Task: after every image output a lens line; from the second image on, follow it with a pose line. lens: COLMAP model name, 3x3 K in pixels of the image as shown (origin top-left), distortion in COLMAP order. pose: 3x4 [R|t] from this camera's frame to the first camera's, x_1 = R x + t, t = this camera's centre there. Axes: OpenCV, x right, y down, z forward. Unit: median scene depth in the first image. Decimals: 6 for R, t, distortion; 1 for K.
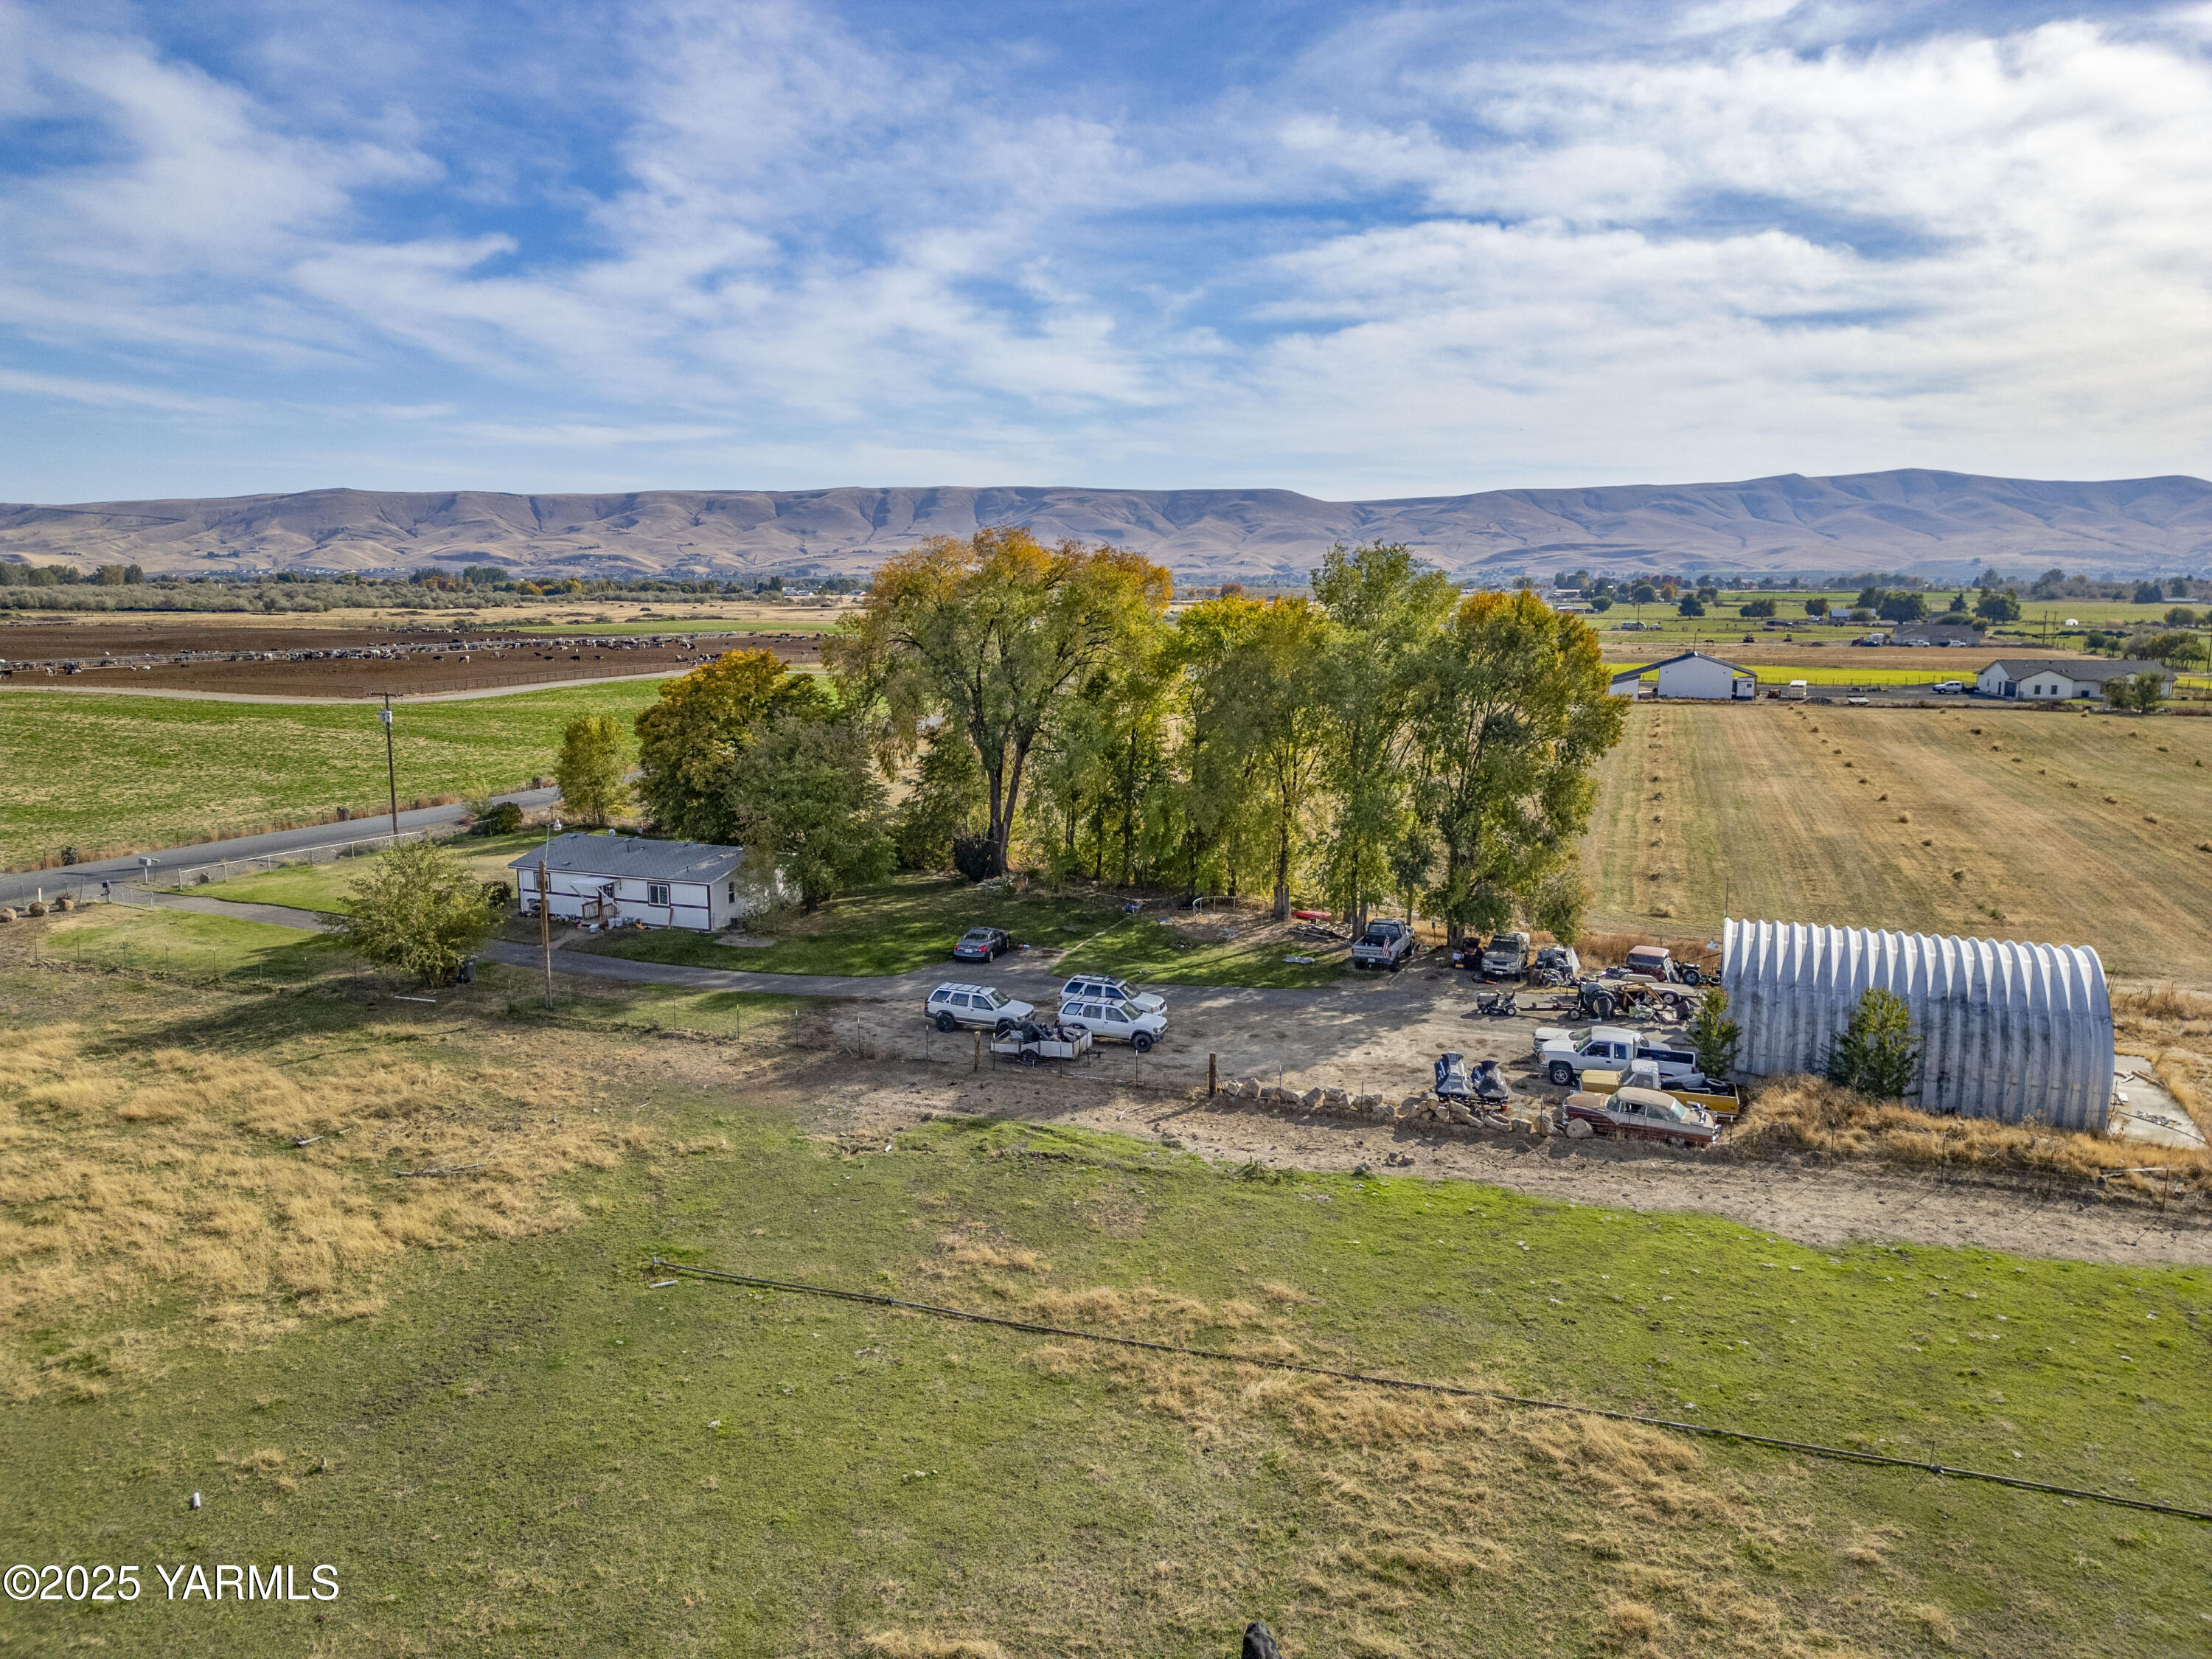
lens RADIAL K [[1548.1, 0, 1122.0], [0, 1548.1, 822.3], [0, 0, 1]] dist [0.048340, -0.036693]
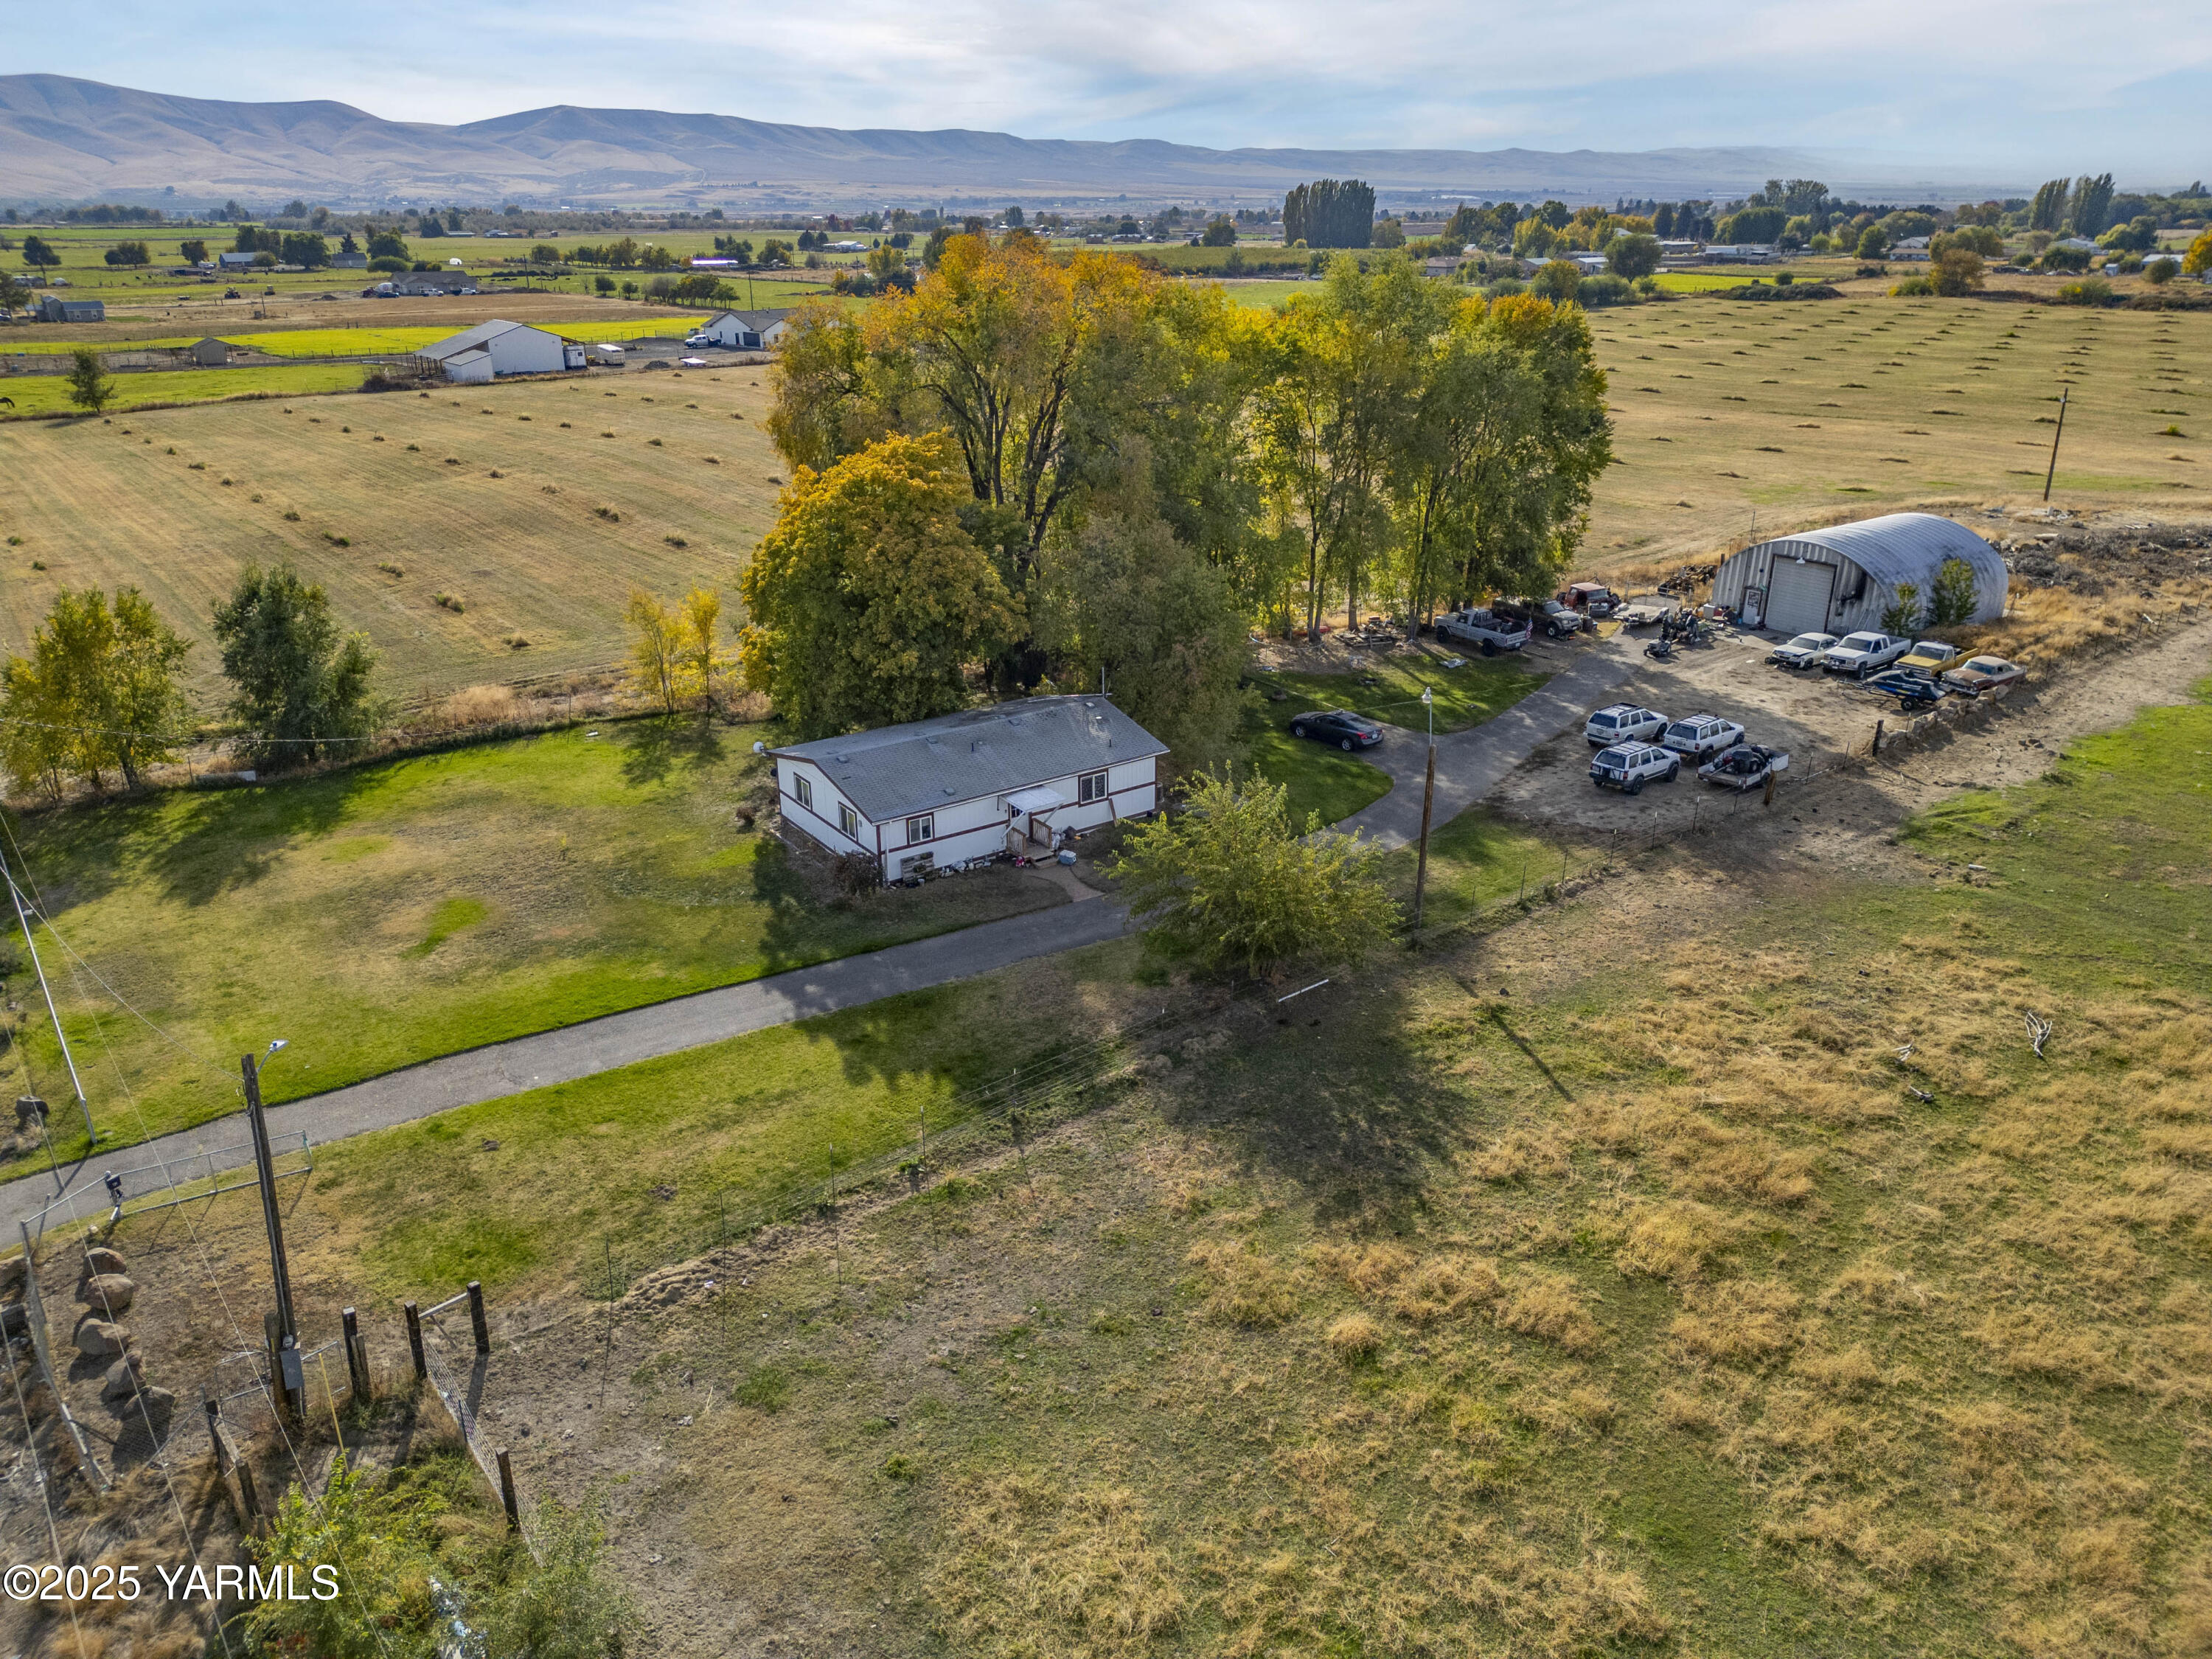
lens RADIAL K [[1548.1, 0, 1104.9], [0, 1548.1, 831.2], [0, 0, 1]] dist [0.048340, -0.036693]
pose [[0.532085, -0.317282, 0.784995, -0.086918], [0.135563, 0.947097, 0.290913, -0.014371], [-0.835768, -0.048374, 0.546948, 0.059929]]
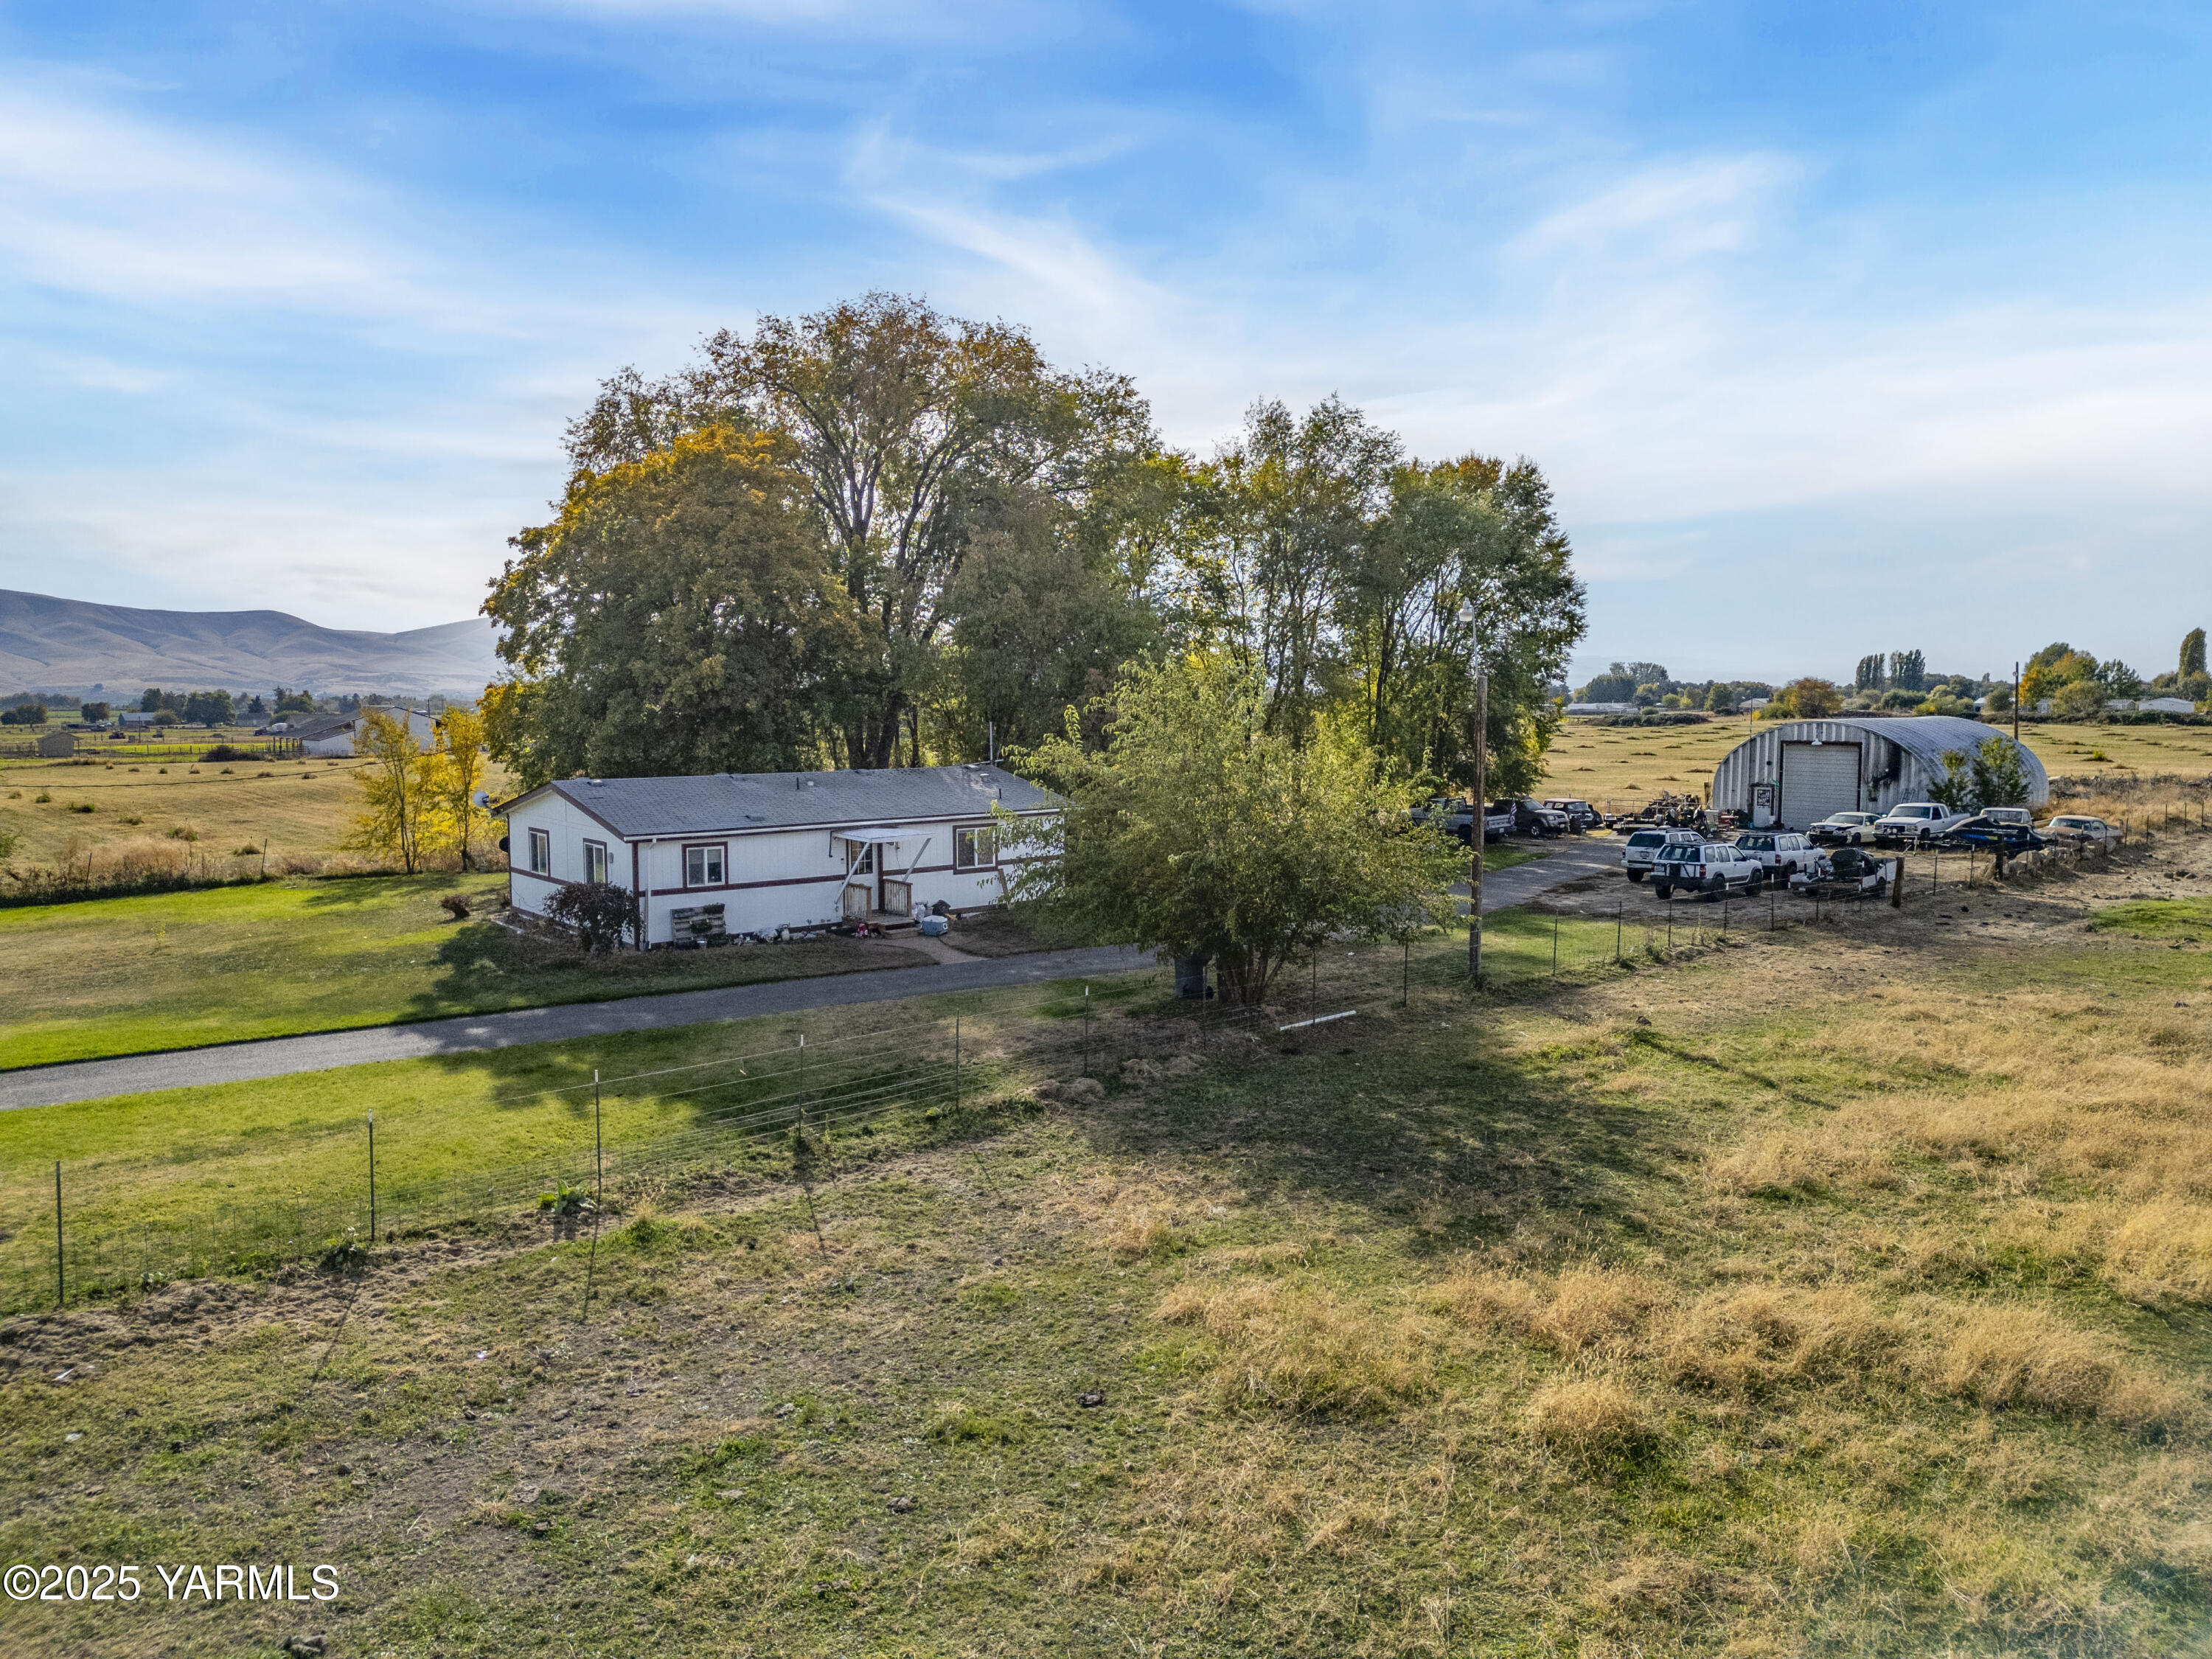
lens RADIAL K [[1548.1, 0, 1105.4], [0, 1548.1, 849.9], [0, 0, 1]] dist [0.048340, -0.036693]
pose [[0.477188, -0.085024, 0.874679, -0.071500], [0.140821, 0.989845, 0.019392, 0.004279], [-0.867445, 0.113920, 0.484315, 0.072147]]
